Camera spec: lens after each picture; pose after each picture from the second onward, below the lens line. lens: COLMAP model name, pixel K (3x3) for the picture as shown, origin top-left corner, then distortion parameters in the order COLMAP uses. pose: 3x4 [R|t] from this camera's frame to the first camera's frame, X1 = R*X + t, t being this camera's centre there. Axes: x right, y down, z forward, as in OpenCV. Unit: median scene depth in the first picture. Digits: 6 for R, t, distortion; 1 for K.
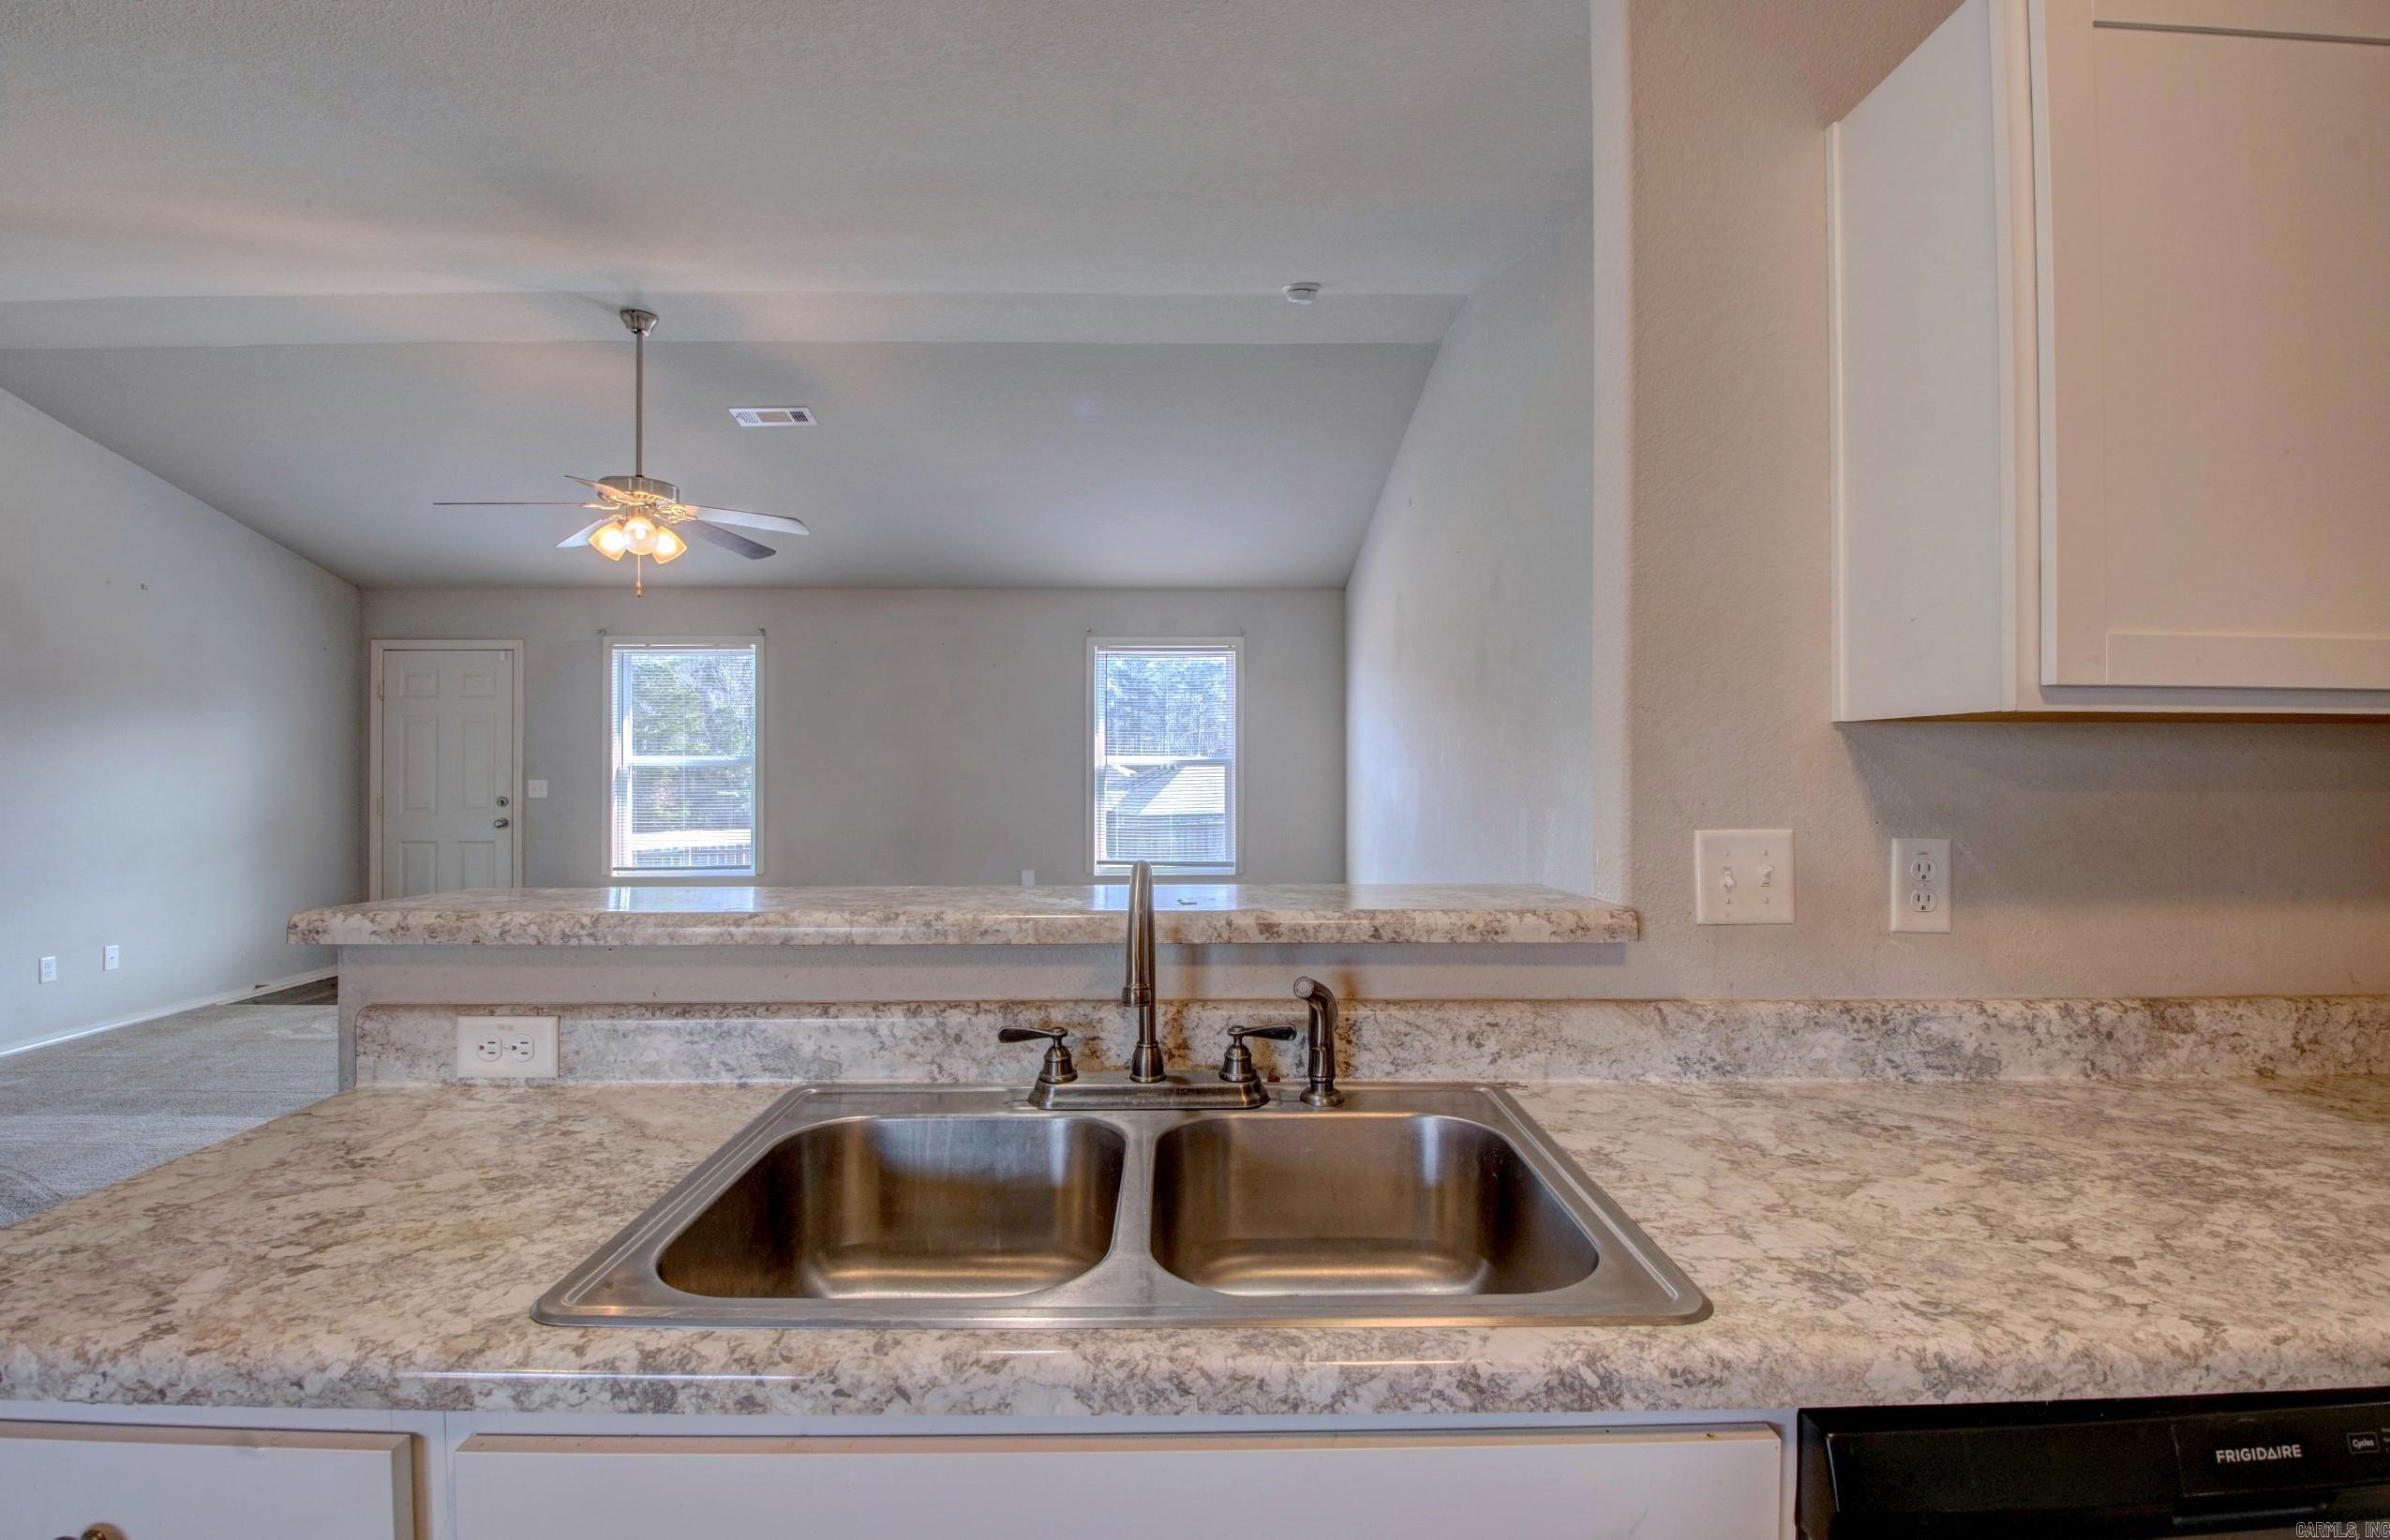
lens RADIAL K [[1152.8, 0, 1216.7], [0, 1152.8, 764.5], [0, 0, 1]] dist [0.017755, -0.031905]
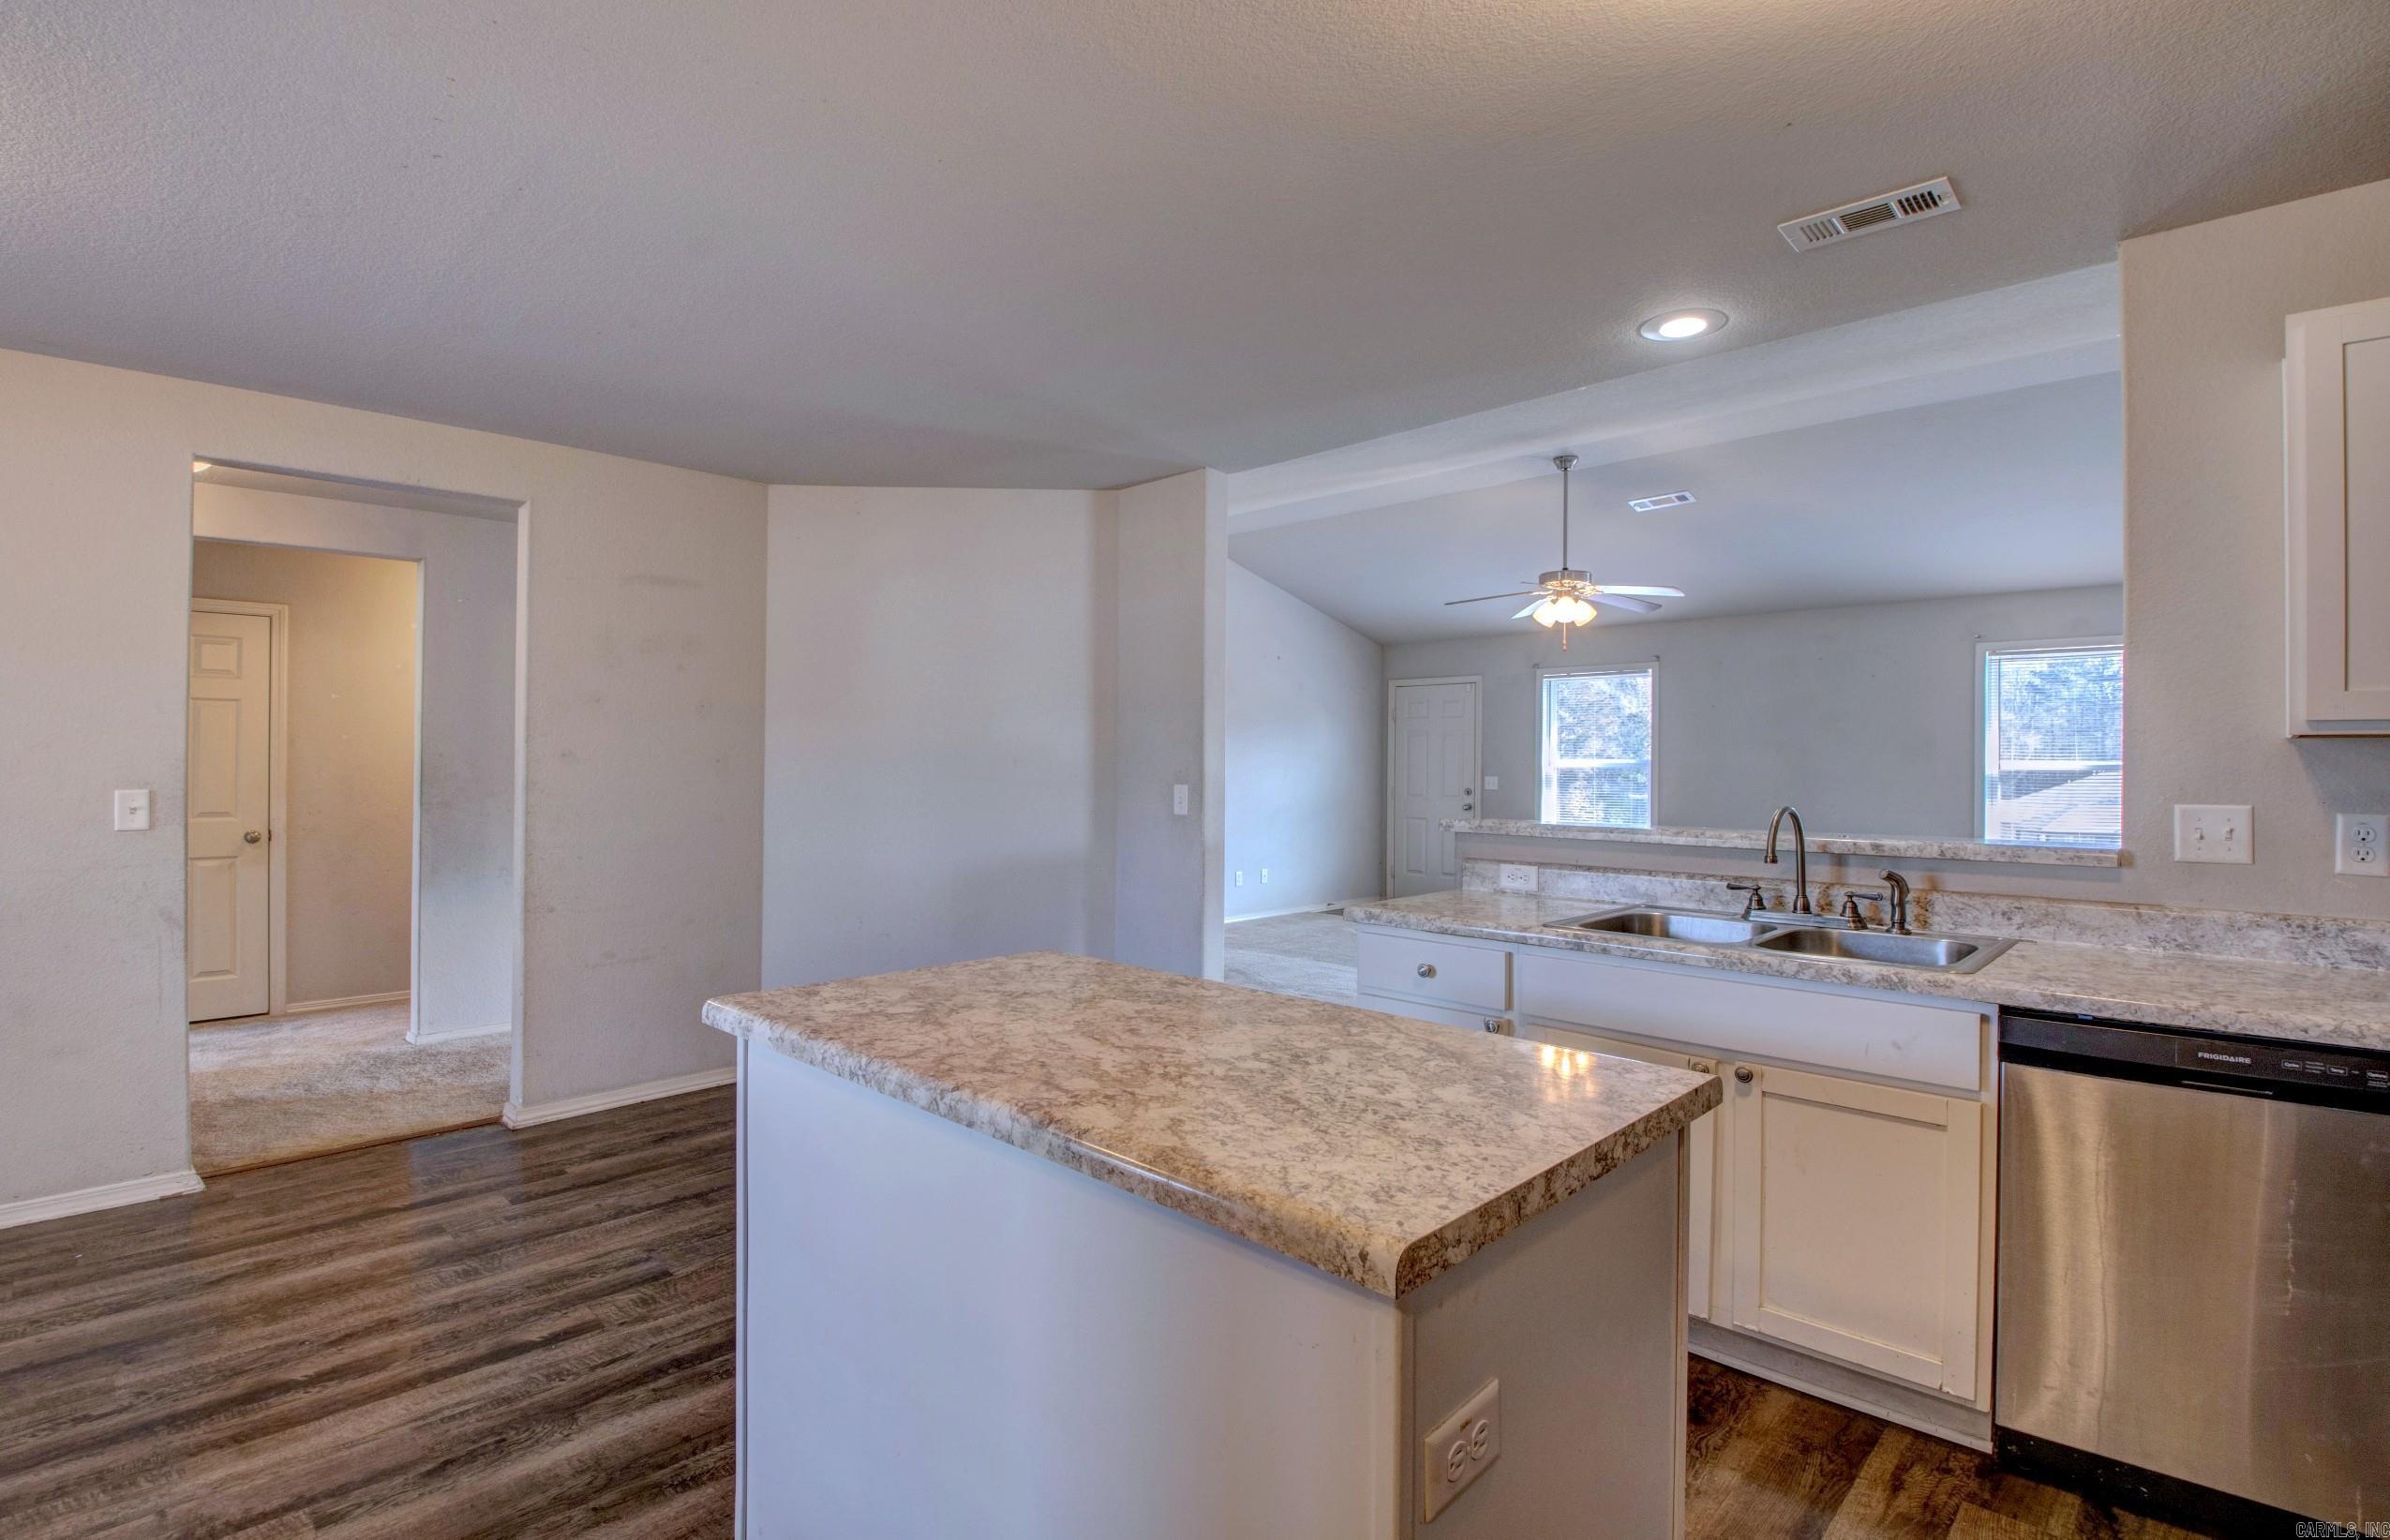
lens RADIAL K [[1149.4, 0, 1162.9], [0, 1149.4, 764.2], [0, 0, 1]] dist [0.000257, -0.016443]
pose [[0.701396, 0.005680, -0.712749, 0.560750], [-0.008295, 0.999966, -0.000194, 0.011638], [0.712723, 0.006049, 0.701419, -1.182441]]
